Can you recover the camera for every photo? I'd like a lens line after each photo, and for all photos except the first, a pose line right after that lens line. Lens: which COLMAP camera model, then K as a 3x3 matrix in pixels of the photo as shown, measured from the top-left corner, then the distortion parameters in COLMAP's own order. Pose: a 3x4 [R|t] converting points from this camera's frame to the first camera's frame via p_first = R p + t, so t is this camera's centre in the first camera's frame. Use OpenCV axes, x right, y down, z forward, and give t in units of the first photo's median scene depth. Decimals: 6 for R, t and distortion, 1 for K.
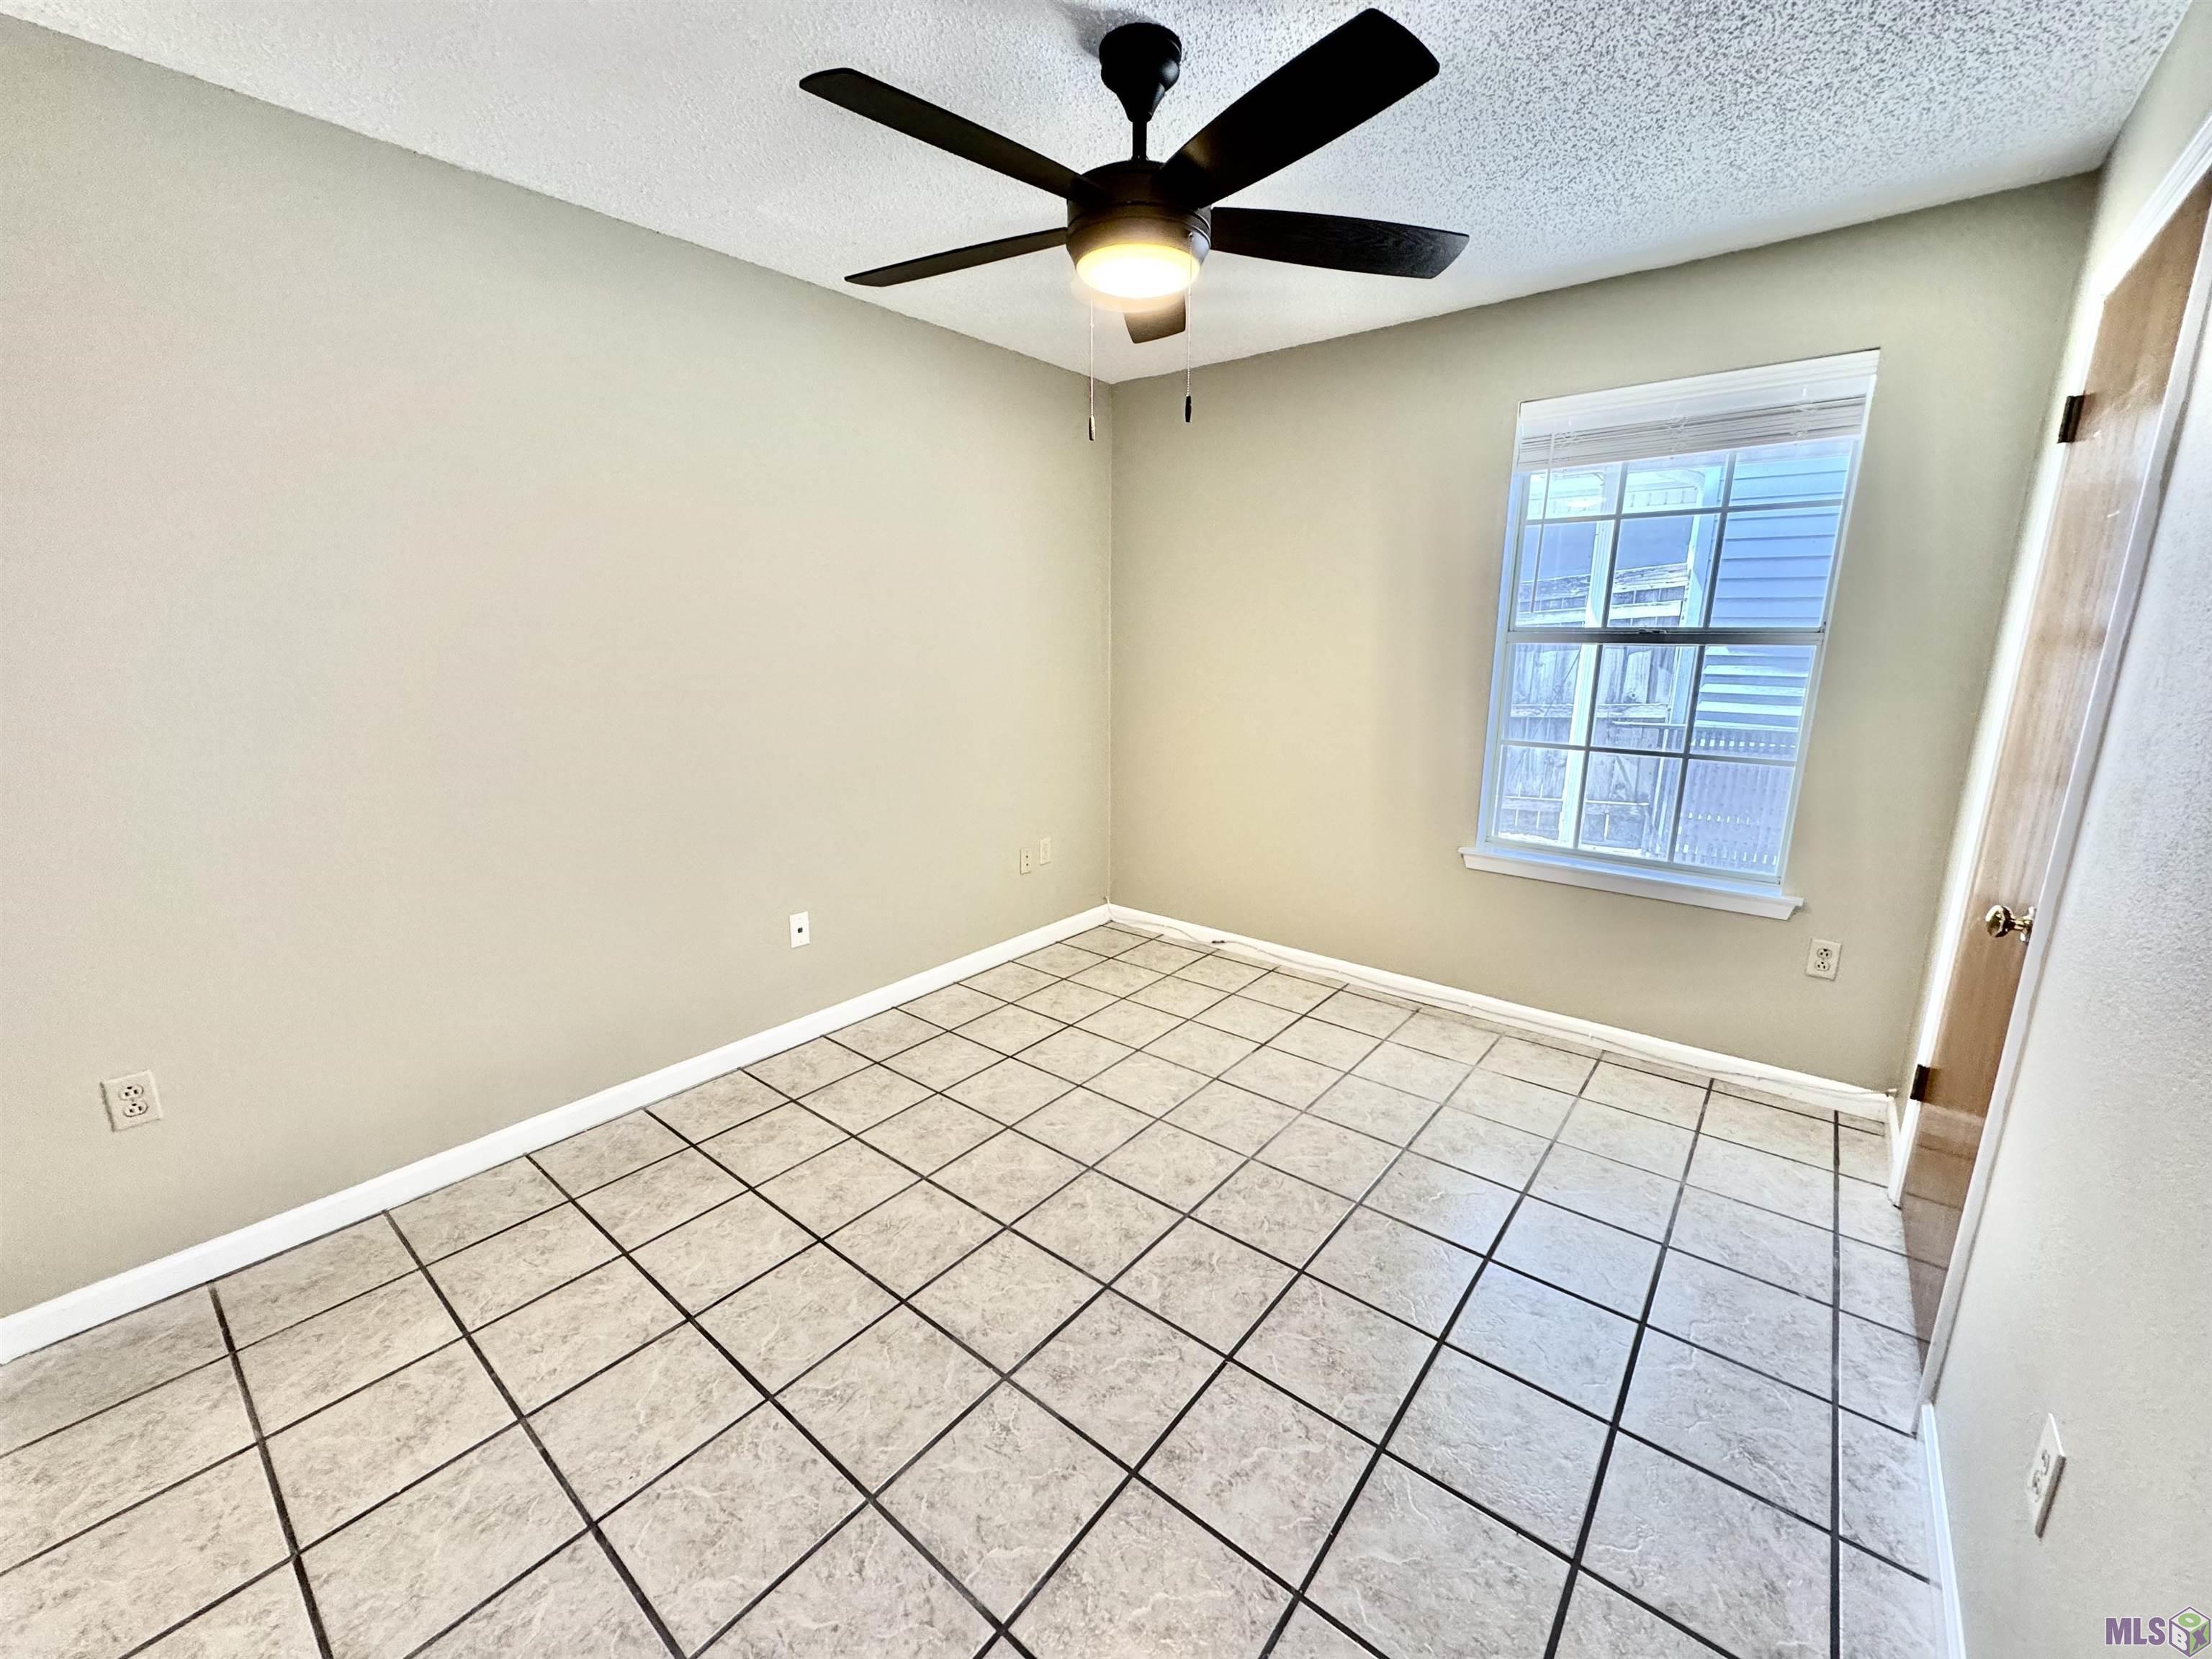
lens RADIAL K [[878.4, 0, 1102.3], [0, 878.4, 820.8], [0, 0, 1]] dist [-0.002408, 0.000026]
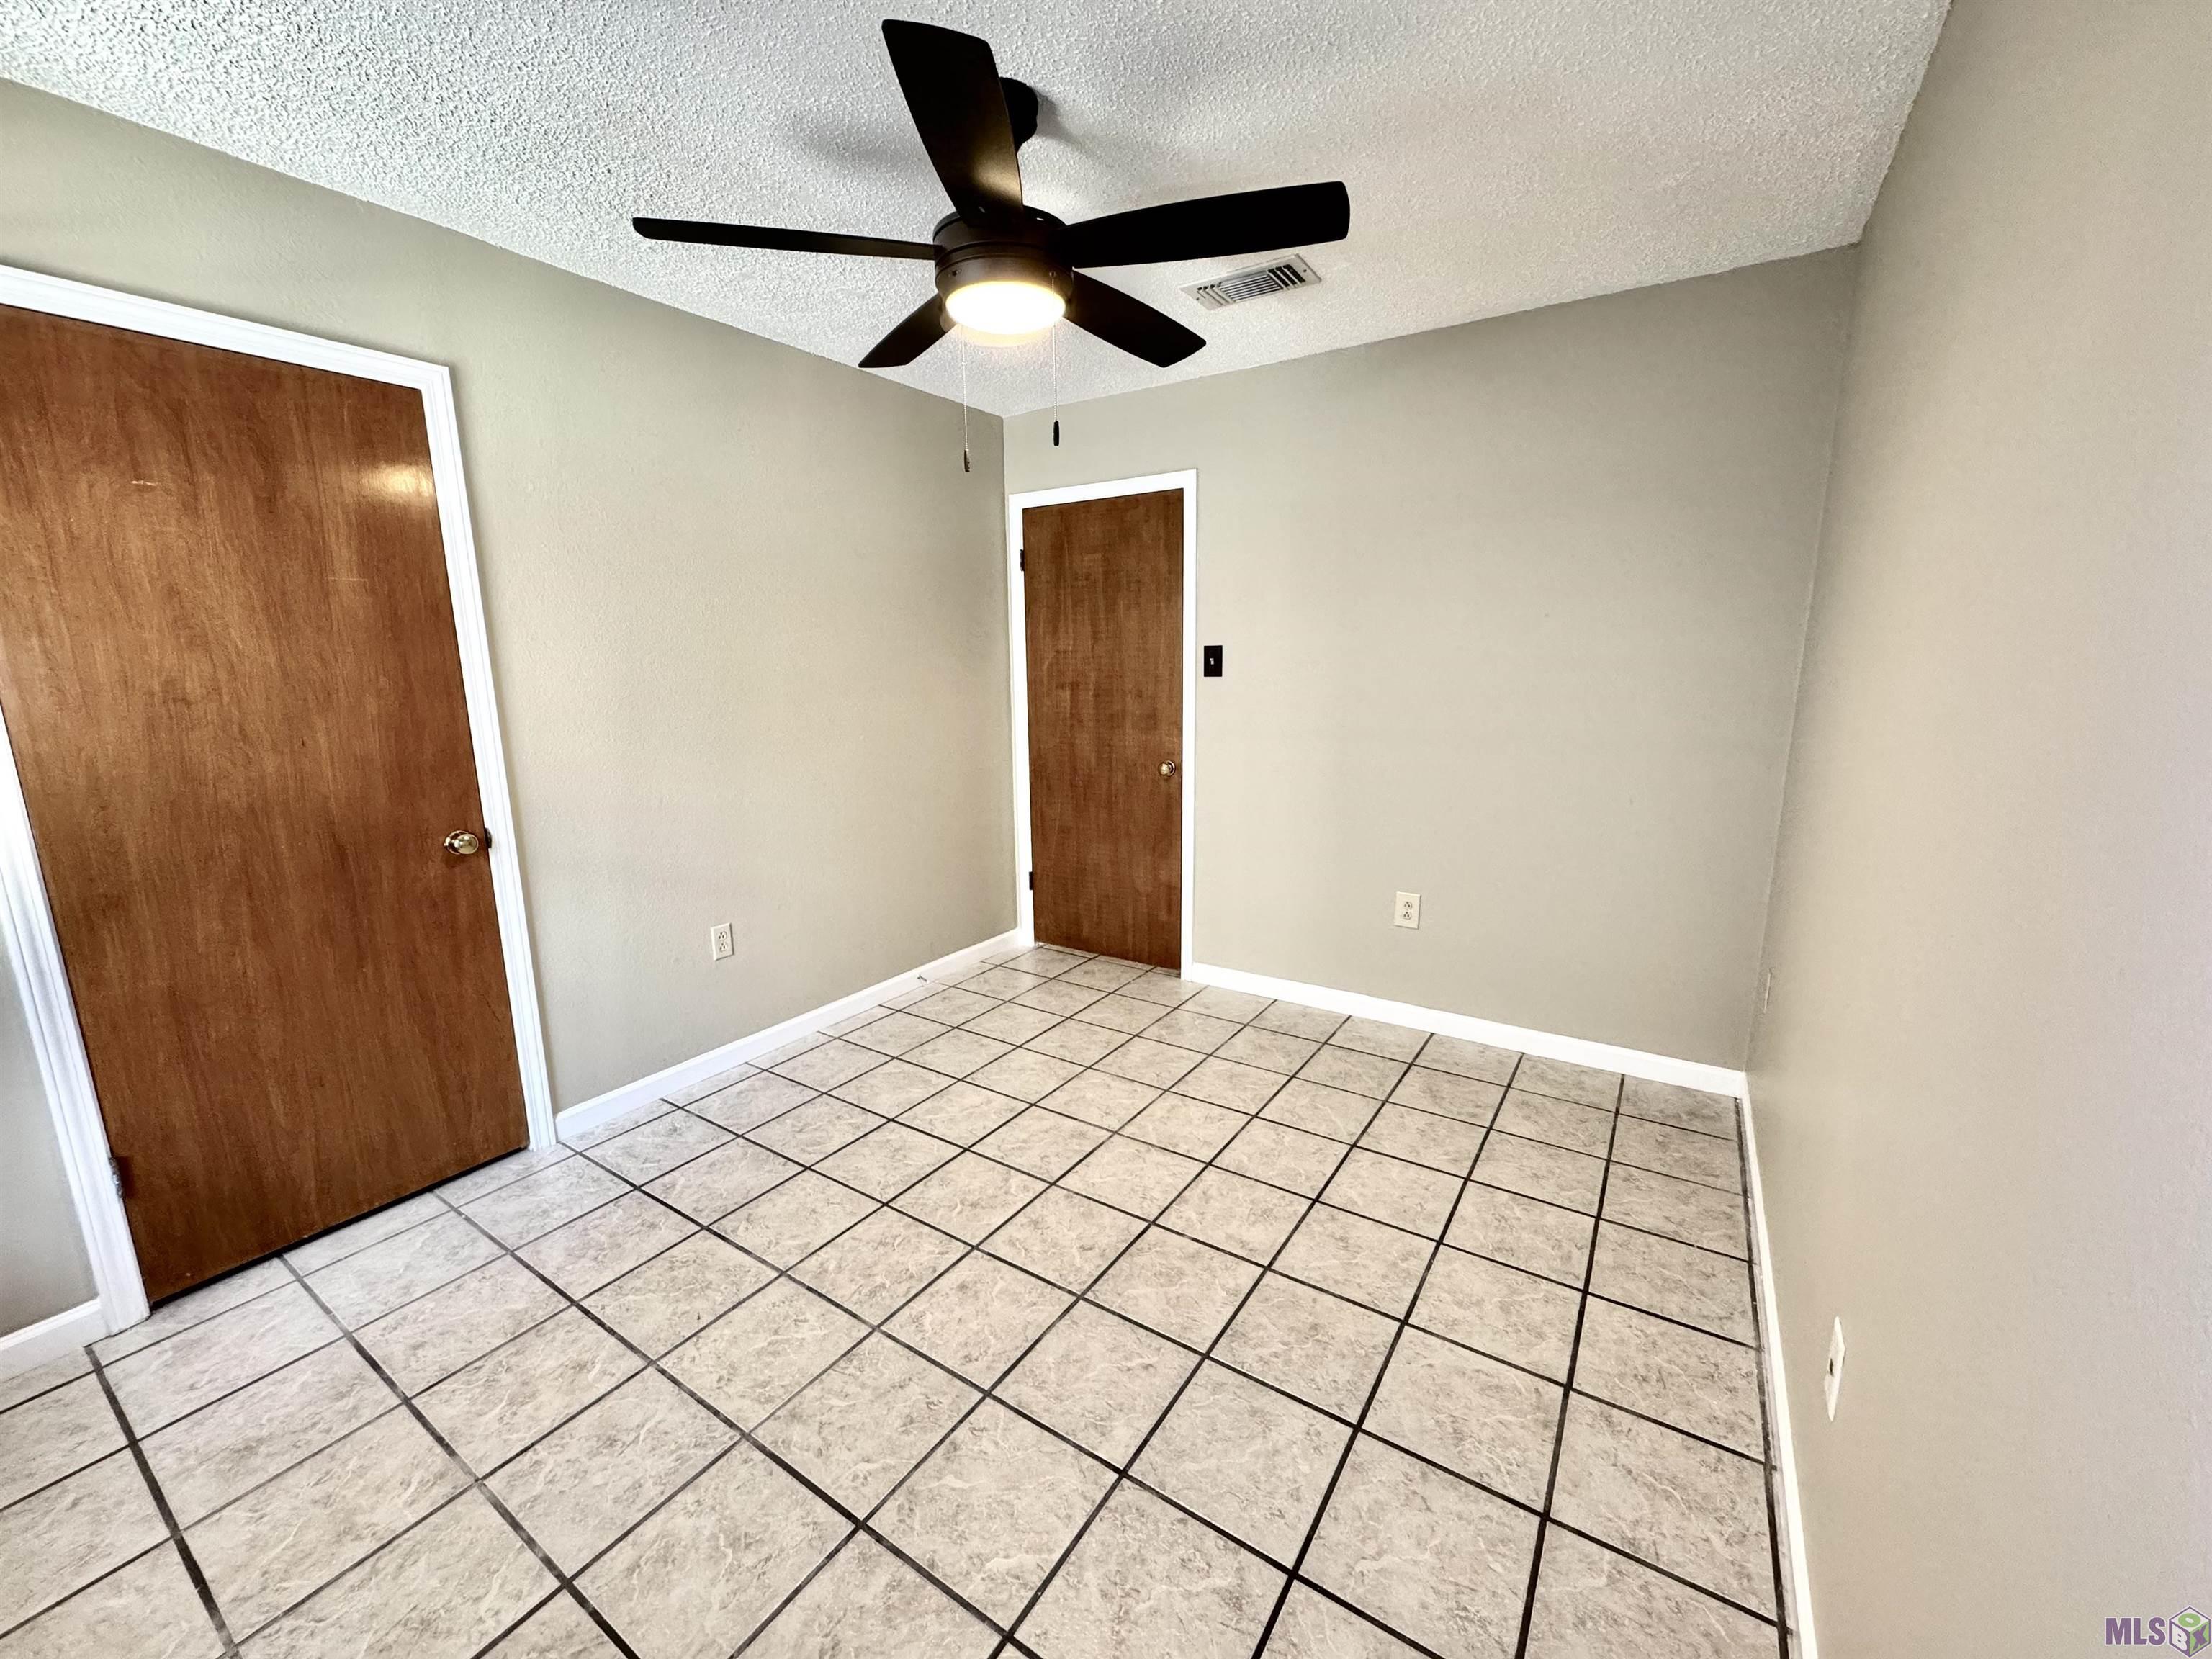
lens RADIAL K [[878.4, 0, 1101.4], [0, 878.4, 831.8], [0, 0, 1]] dist [-0.002408, 0.000026]
pose [[-0.995100, 0.027460, -0.094980, 0.036620], [-0.012249, 0.919014, 0.394034, -0.362024], [0.098109, 0.393266, -0.914175, 1.729313]]
